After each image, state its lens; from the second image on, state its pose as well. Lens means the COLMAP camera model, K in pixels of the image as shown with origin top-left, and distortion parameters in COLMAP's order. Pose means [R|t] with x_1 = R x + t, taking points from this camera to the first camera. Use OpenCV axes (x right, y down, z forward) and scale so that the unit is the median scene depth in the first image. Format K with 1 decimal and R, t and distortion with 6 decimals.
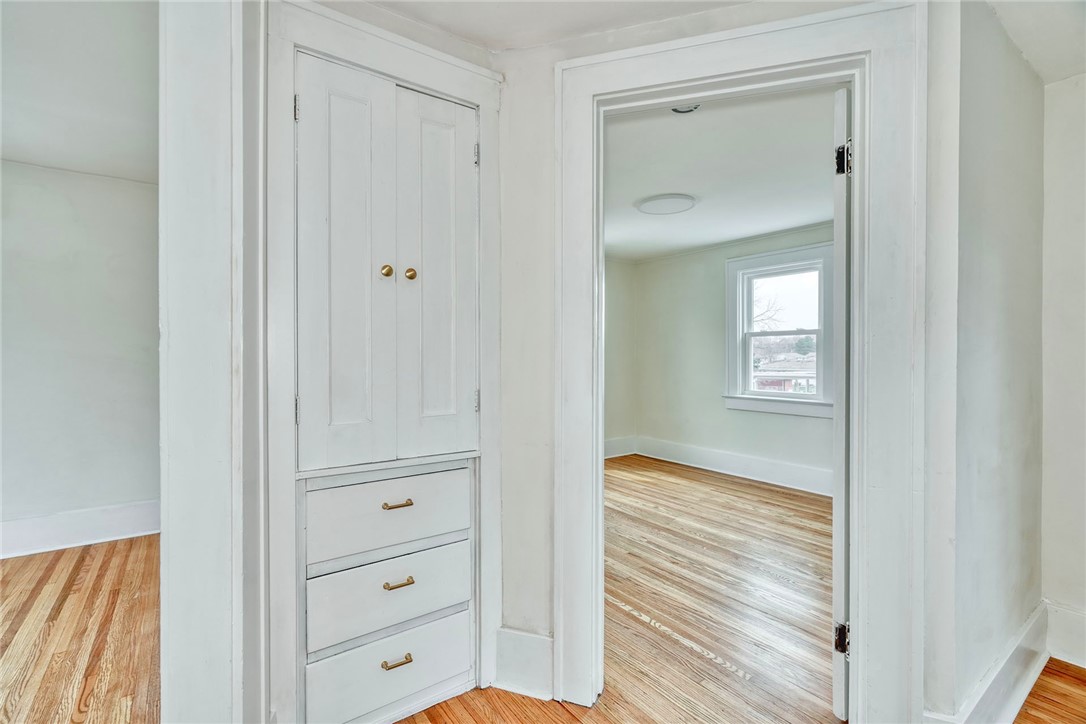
lens RADIAL K [[499.9, 0, 543.0], [0, 499.9, 362.0], [0, 0, 1]] dist [0.000875, 0.000590]
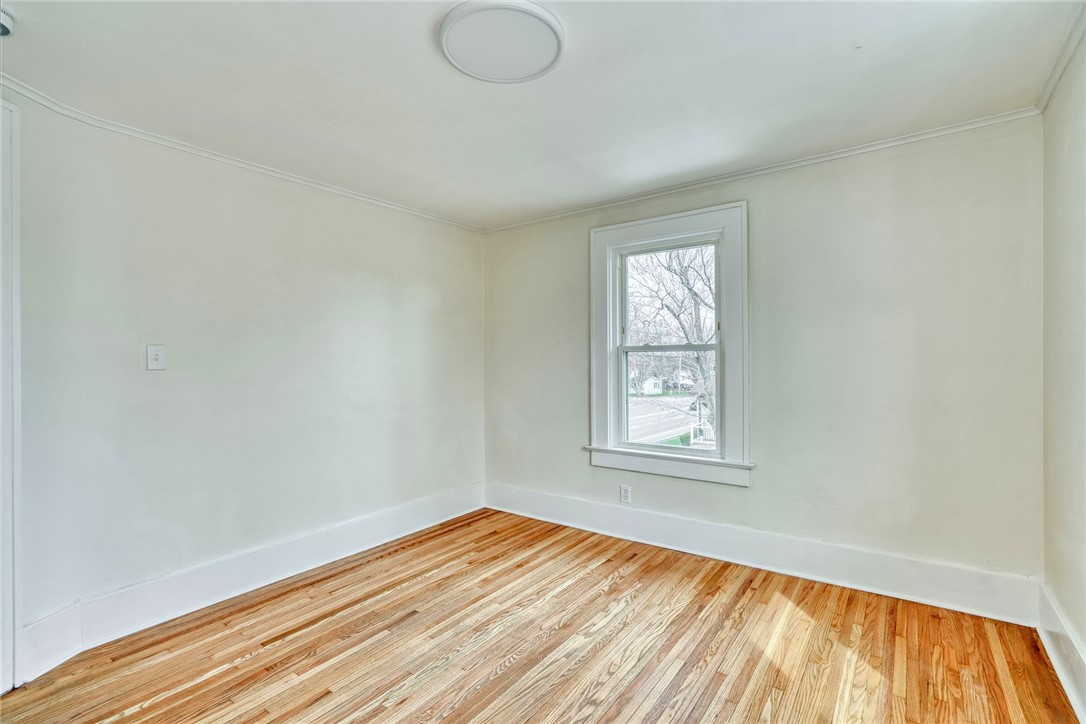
lens RADIAL K [[499.9, 0, 543.0], [0, 499.9, 362.0], [0, 0, 1]] dist [0.000875, 0.000590]
pose [[0.304680, -0.002904, -0.952450, 0.602265], [-0.005334, 0.999974, -0.004755, -0.013737], [0.952440, 0.006529, 0.304657, 0.764064]]
